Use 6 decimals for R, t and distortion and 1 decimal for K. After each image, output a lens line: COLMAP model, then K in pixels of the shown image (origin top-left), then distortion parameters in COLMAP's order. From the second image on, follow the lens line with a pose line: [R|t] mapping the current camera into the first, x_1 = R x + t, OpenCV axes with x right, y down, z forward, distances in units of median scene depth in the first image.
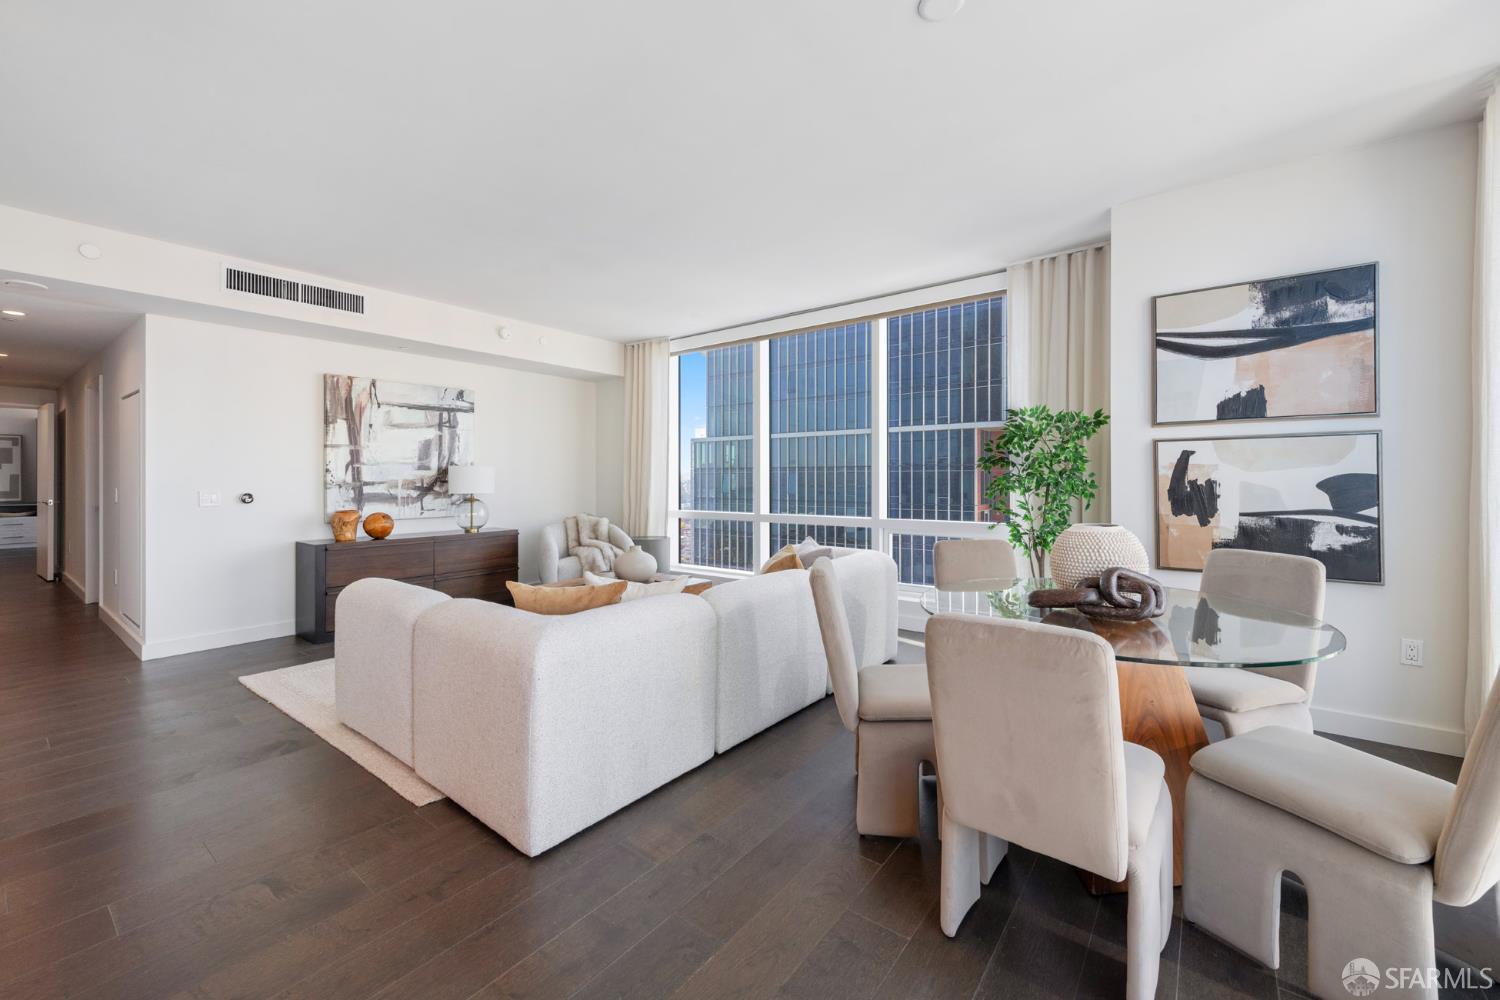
lens RADIAL K [[611.2, 0, 769.9], [0, 611.2, 475.9], [0, 0, 1]] dist [0.021390, -0.005264]
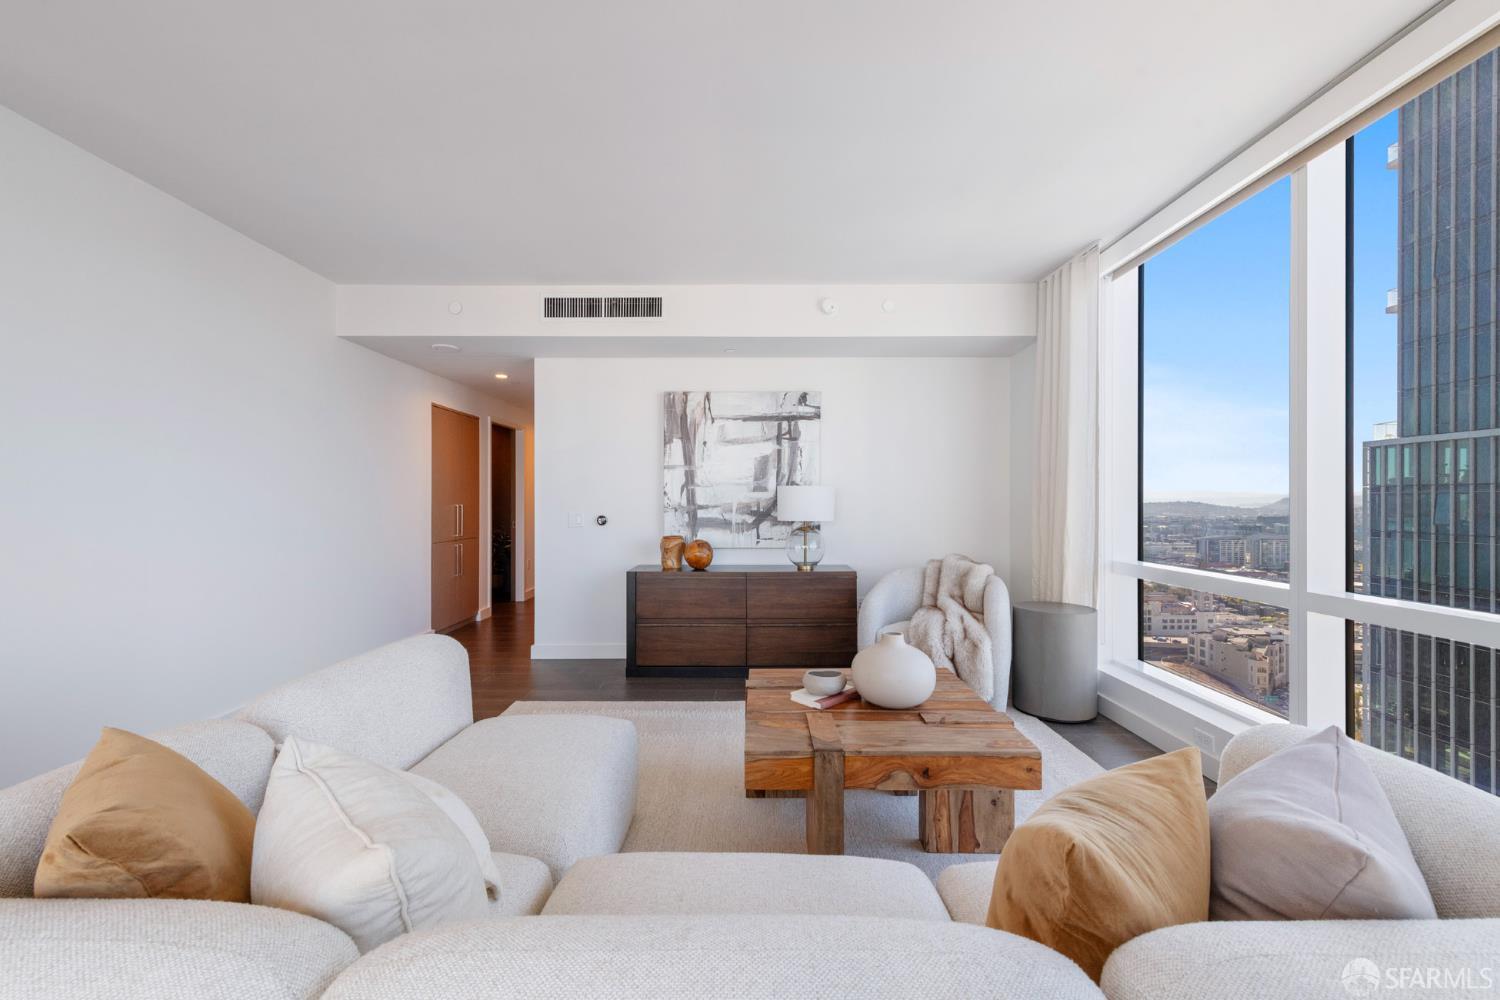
lens RADIAL K [[611.2, 0, 728.5], [0, 611.2, 500.8], [0, 0, 1]] dist [0.021390, -0.005264]
pose [[0.589213, 0.000728, -0.807977, 0.103769], [0.001841, 0.999996, 0.002243, 0.001042], [0.807976, -0.002809, 0.589209, 0.513384]]
